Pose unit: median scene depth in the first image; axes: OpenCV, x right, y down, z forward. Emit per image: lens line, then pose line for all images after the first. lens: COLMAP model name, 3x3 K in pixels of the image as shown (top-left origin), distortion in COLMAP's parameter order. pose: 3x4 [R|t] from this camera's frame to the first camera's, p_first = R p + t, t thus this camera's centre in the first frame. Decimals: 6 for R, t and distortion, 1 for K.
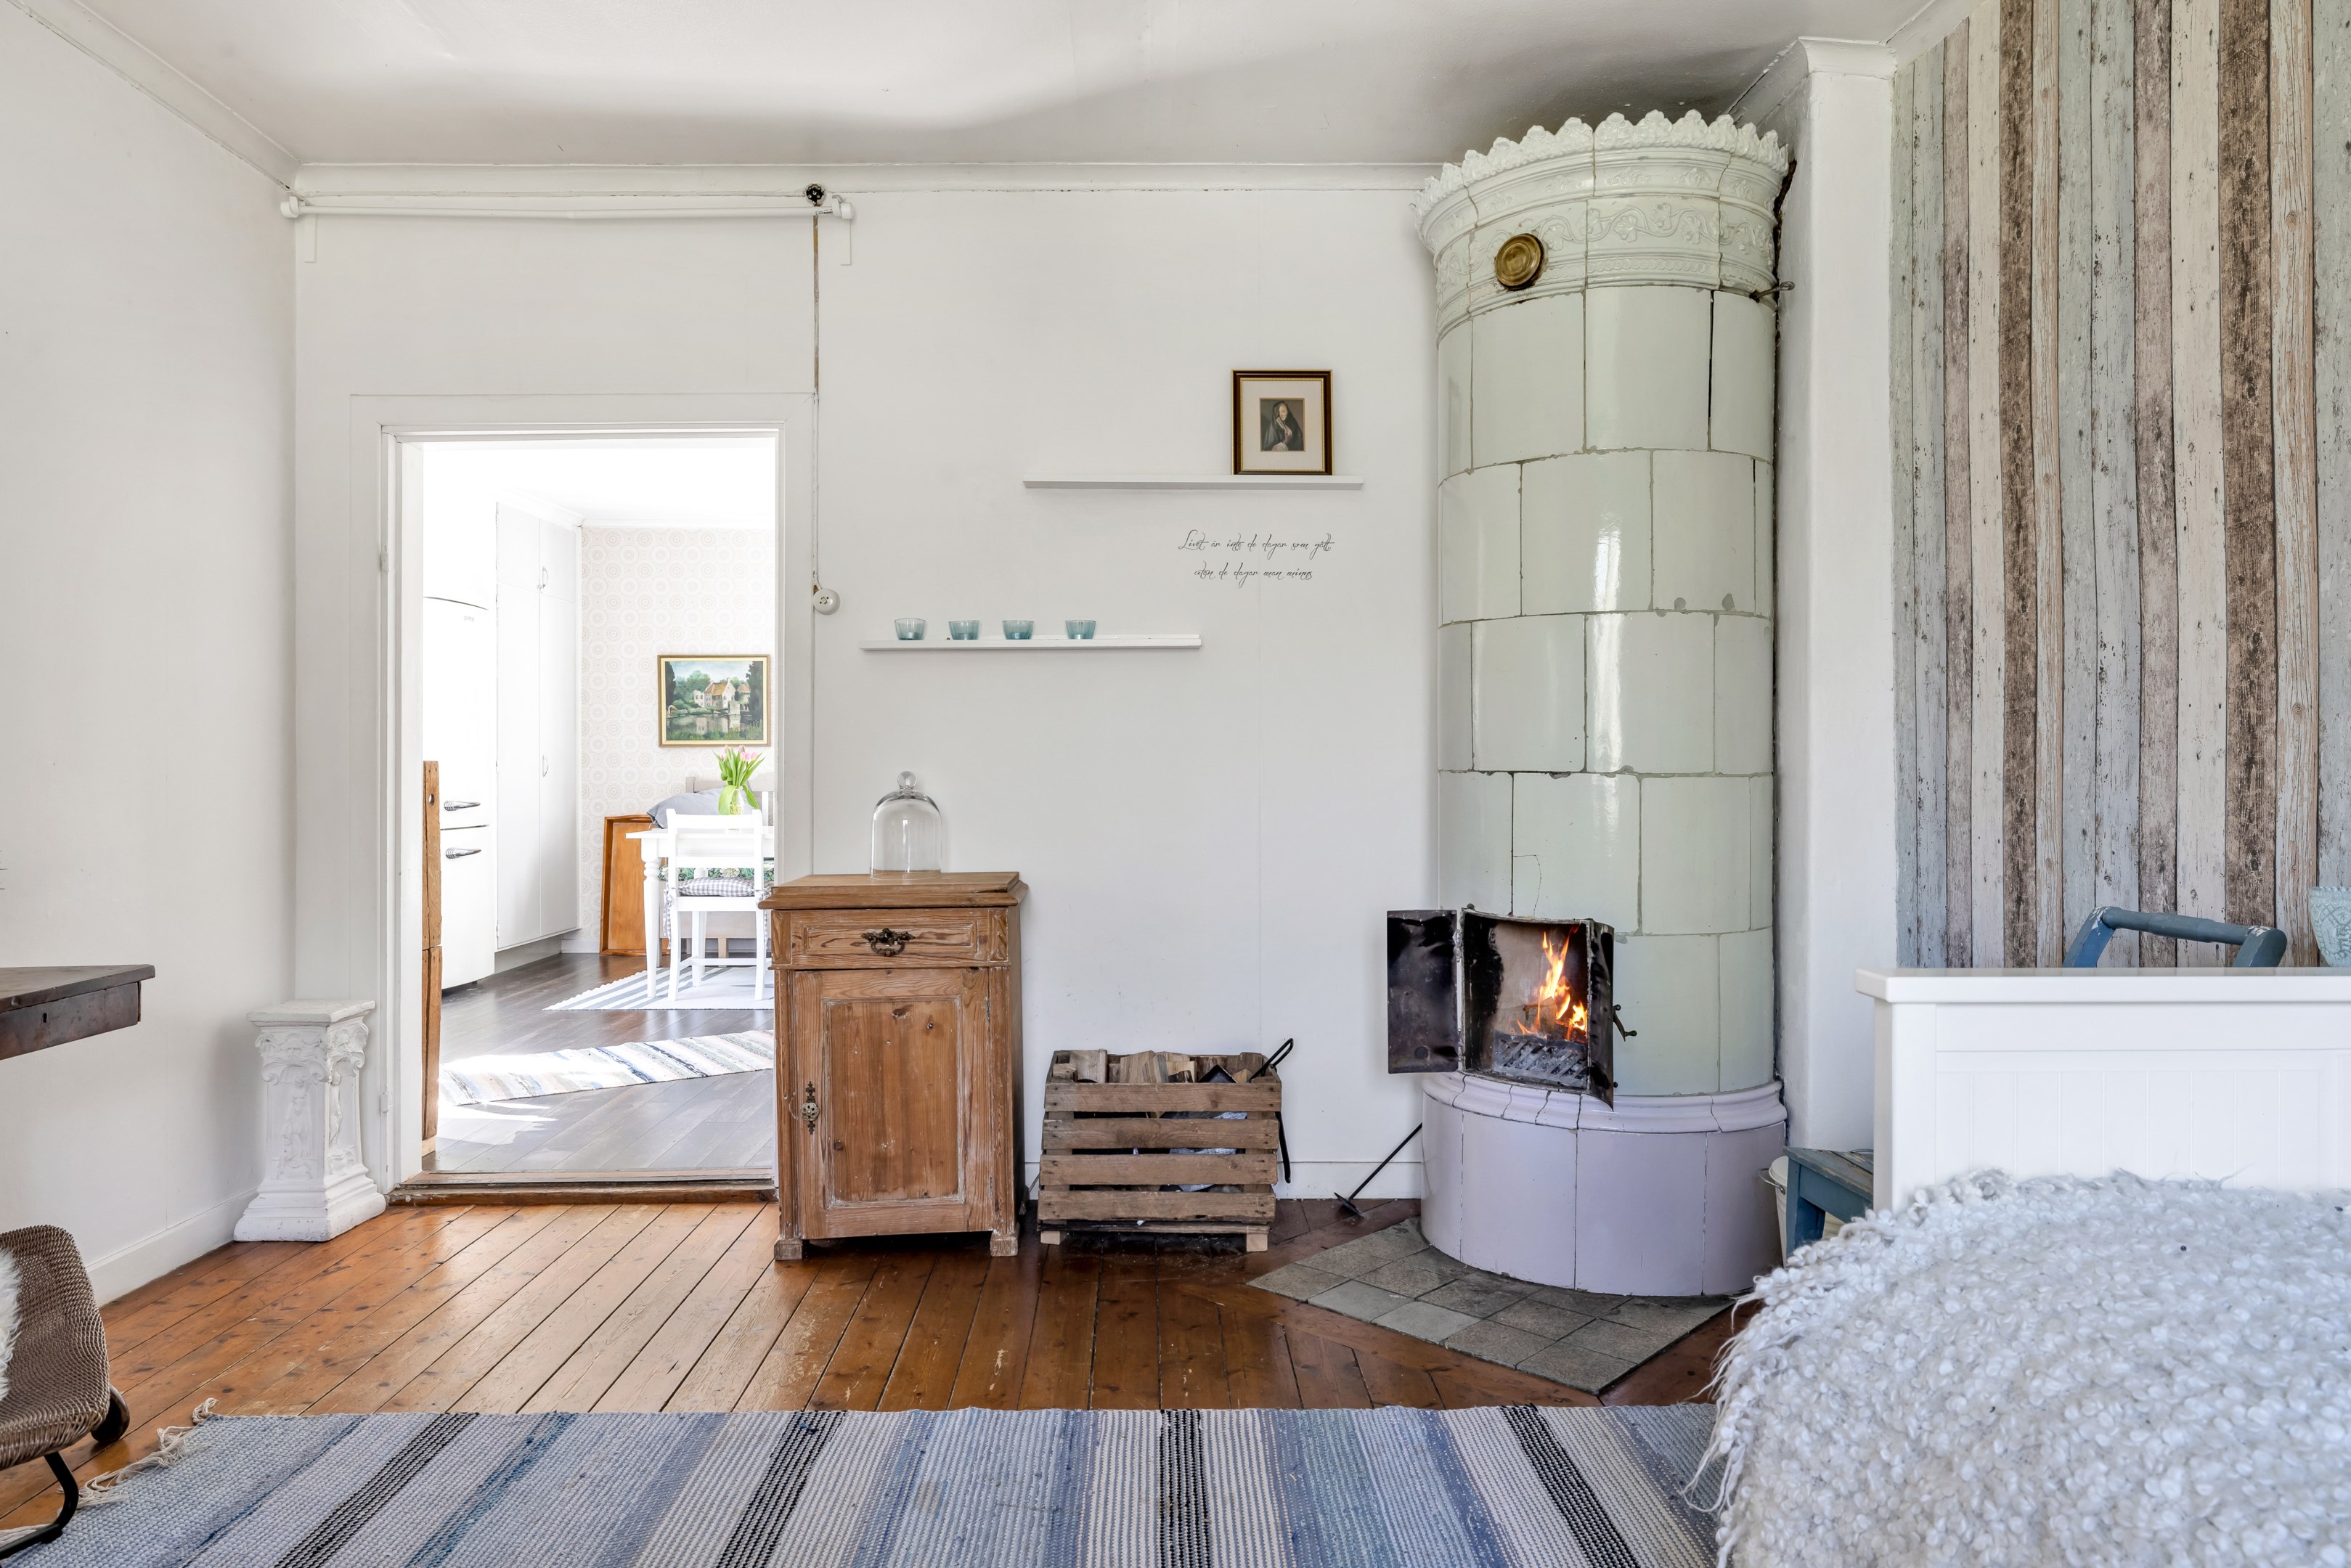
lens RADIAL K [[1466.4, 0, 1177.9], [0, 1466.4, 778.5], [0, 0, 1]] dist [-0.000582, 0.003959]
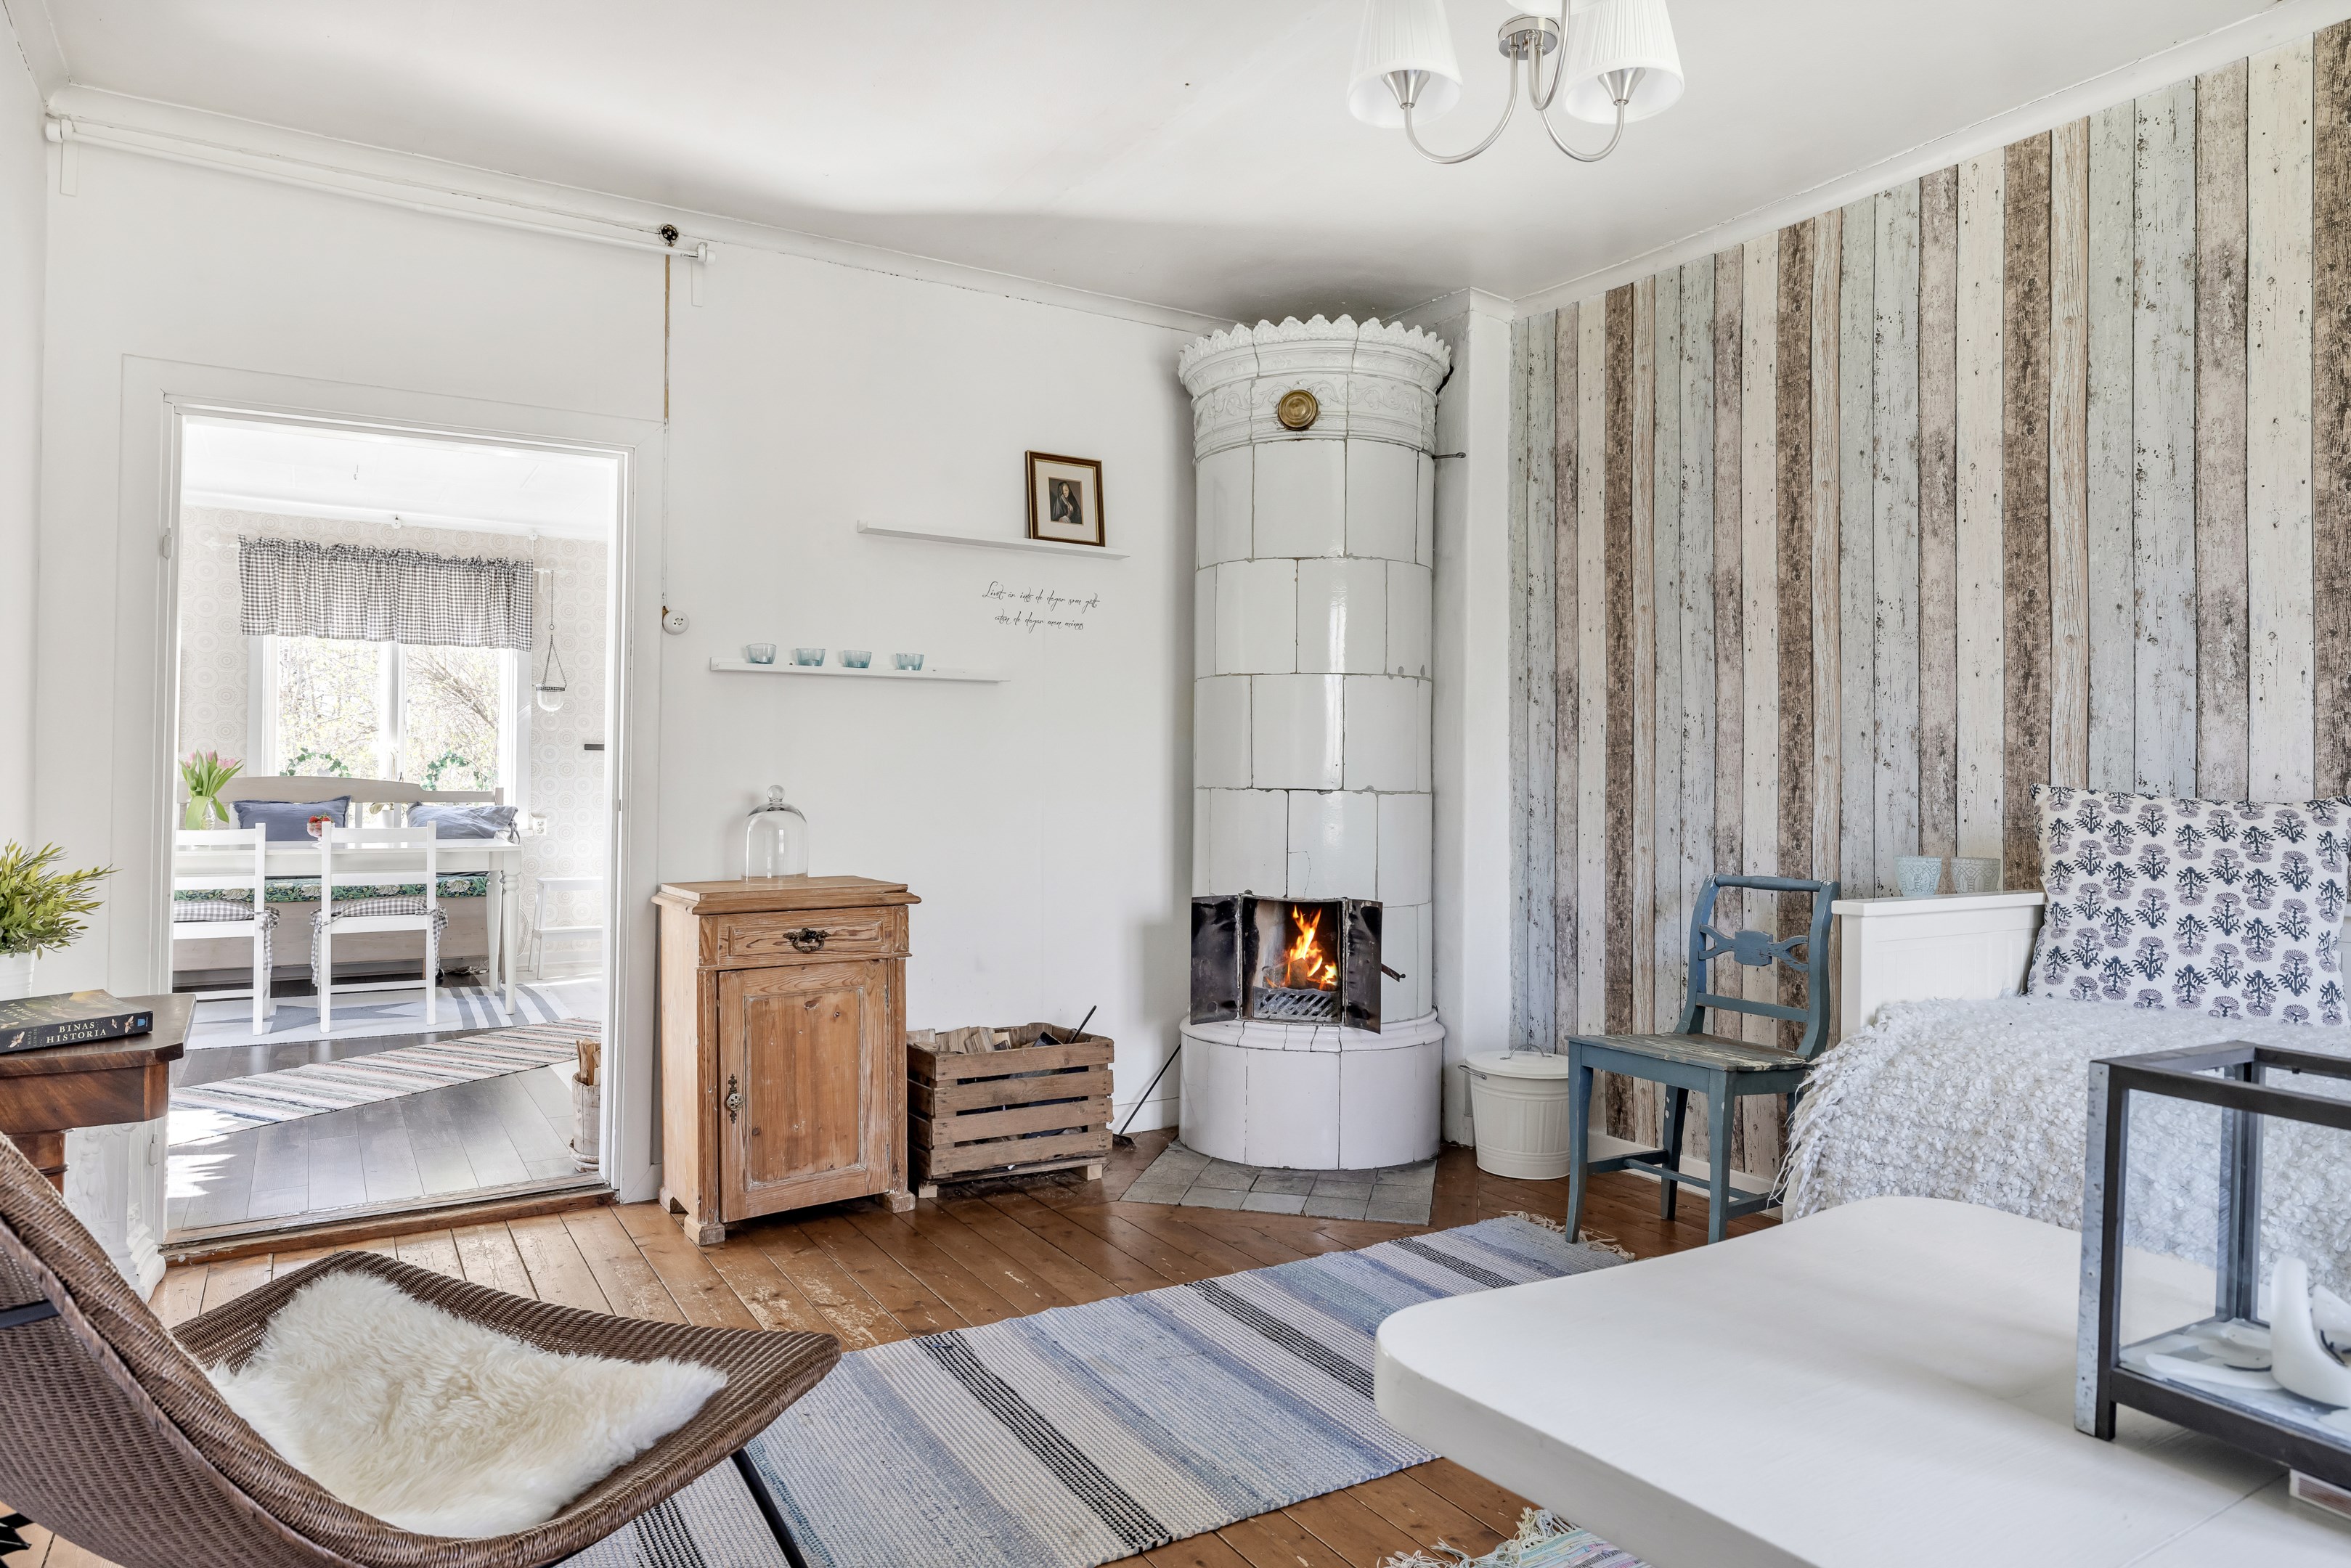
lens RADIAL K [[1400.1, 0, 1164.7], [0, 1400.1, 774.9], [0, 0, 1]] dist [0.000377, 0.001329]
pose [[0.867421, 0.011061, 0.497452, -0.502452], [-0.005373, 0.999903, -0.012864, -0.000783], [-0.497546, 0.008486, 0.867396, -0.049142]]
